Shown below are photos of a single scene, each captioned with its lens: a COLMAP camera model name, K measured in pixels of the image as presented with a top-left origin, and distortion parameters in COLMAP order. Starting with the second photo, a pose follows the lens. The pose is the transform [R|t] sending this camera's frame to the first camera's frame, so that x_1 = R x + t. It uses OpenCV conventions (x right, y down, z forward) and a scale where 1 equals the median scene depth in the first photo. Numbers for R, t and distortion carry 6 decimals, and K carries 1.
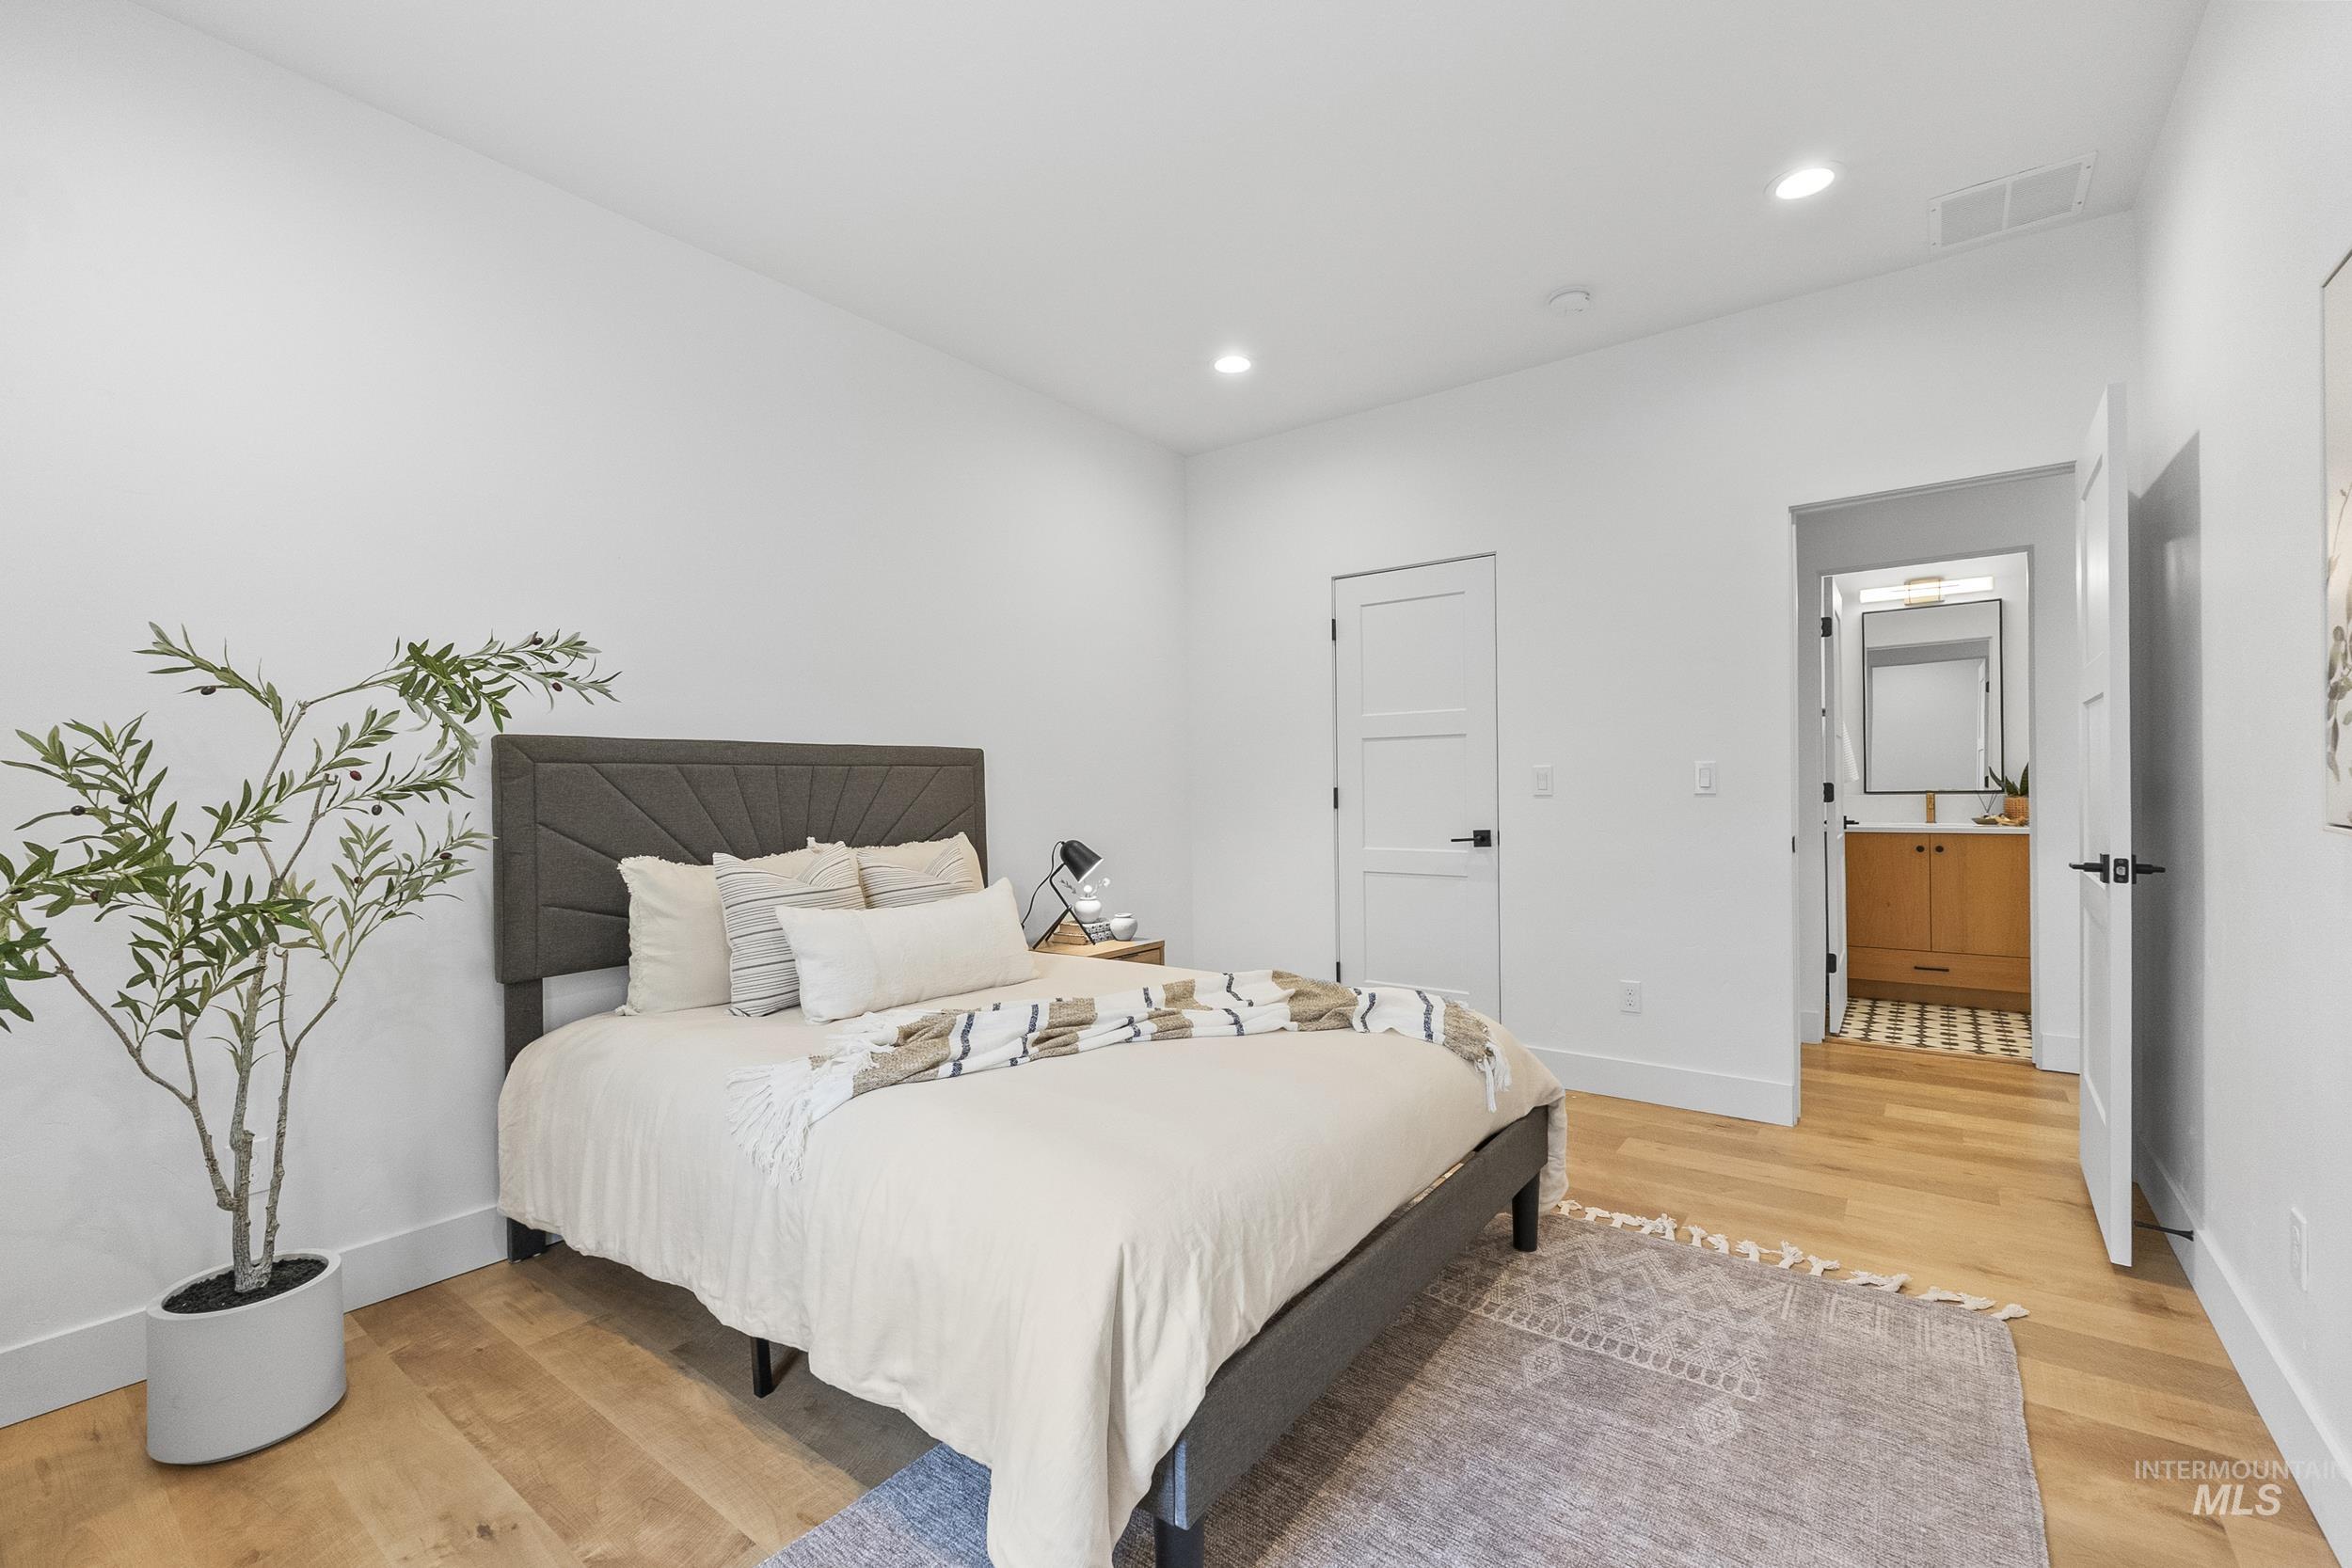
lens RADIAL K [[1017.0, 0, 1174.3], [0, 1017.0, 768.5], [0, 0, 1]] dist [-0.001054, -0.000709]
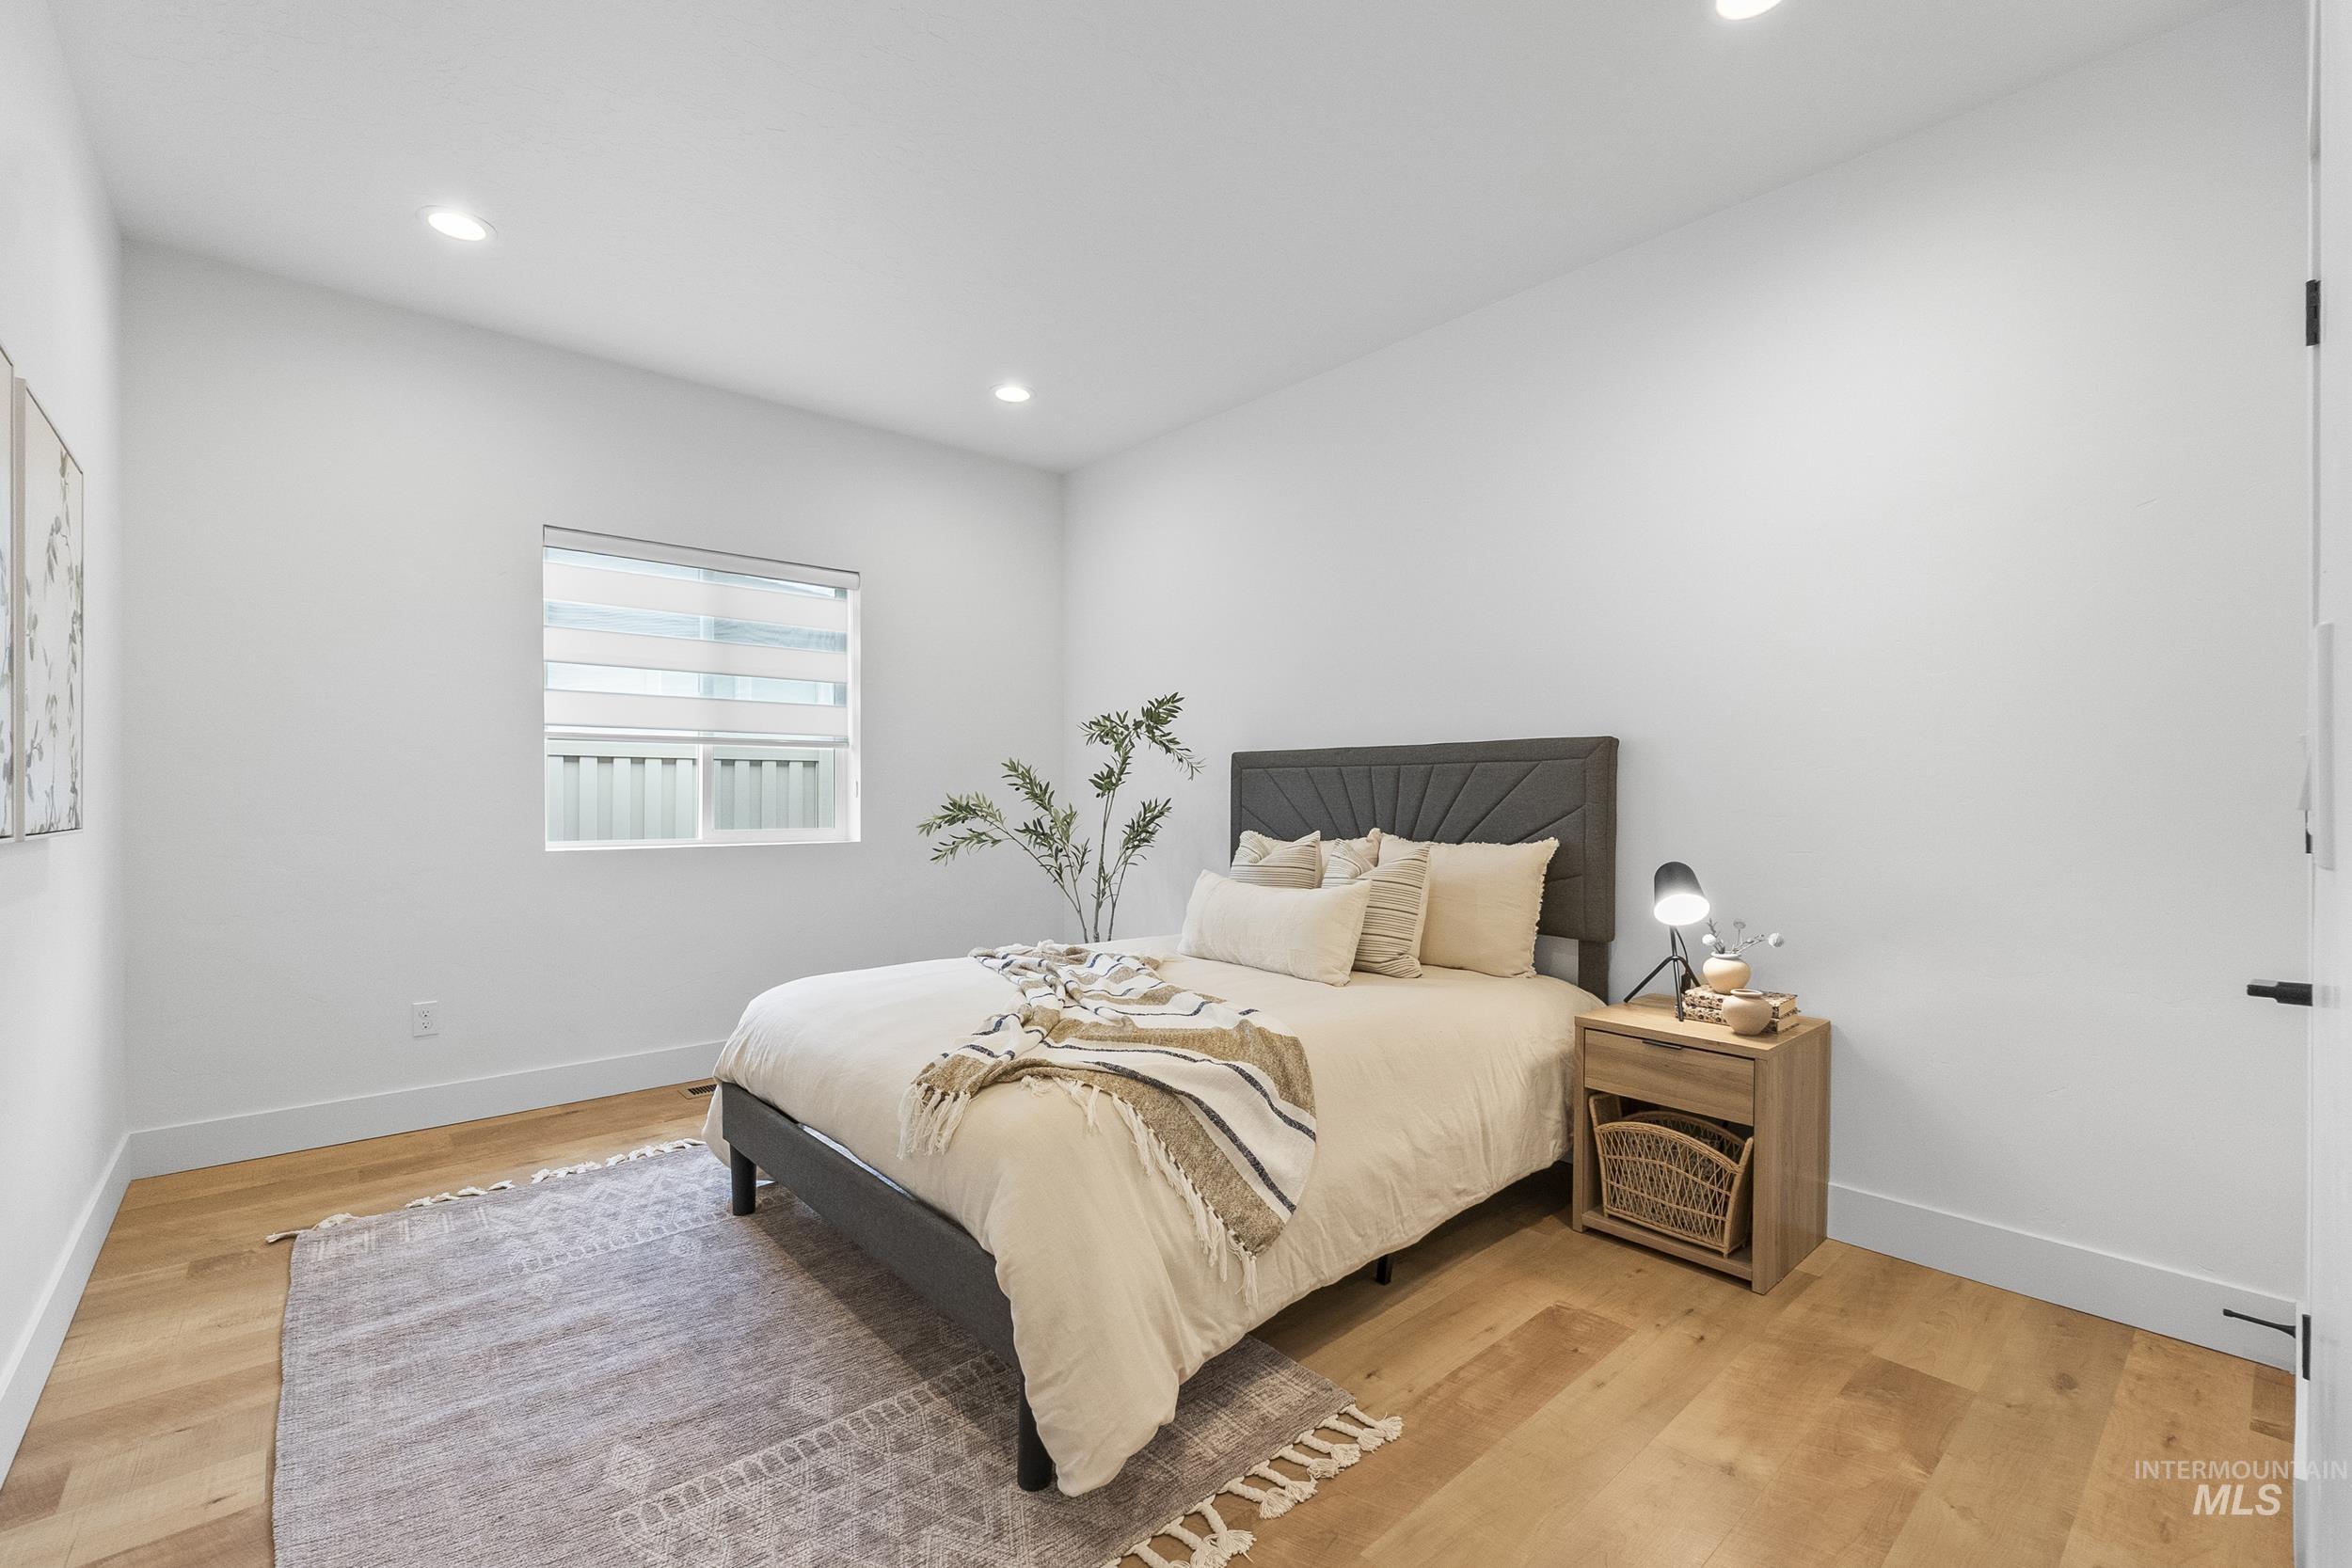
lens RADIAL K [[1017.0, 0, 1174.3], [0, 1017.0, 768.5], [0, 0, 1]] dist [-0.001054, -0.000709]
pose [[-0.215112, -0.010730, -0.976530, 1.102584], [0.020340, 0.999674, -0.015465, 0.018602], [0.976377, -0.023189, -0.214824, 1.396857]]
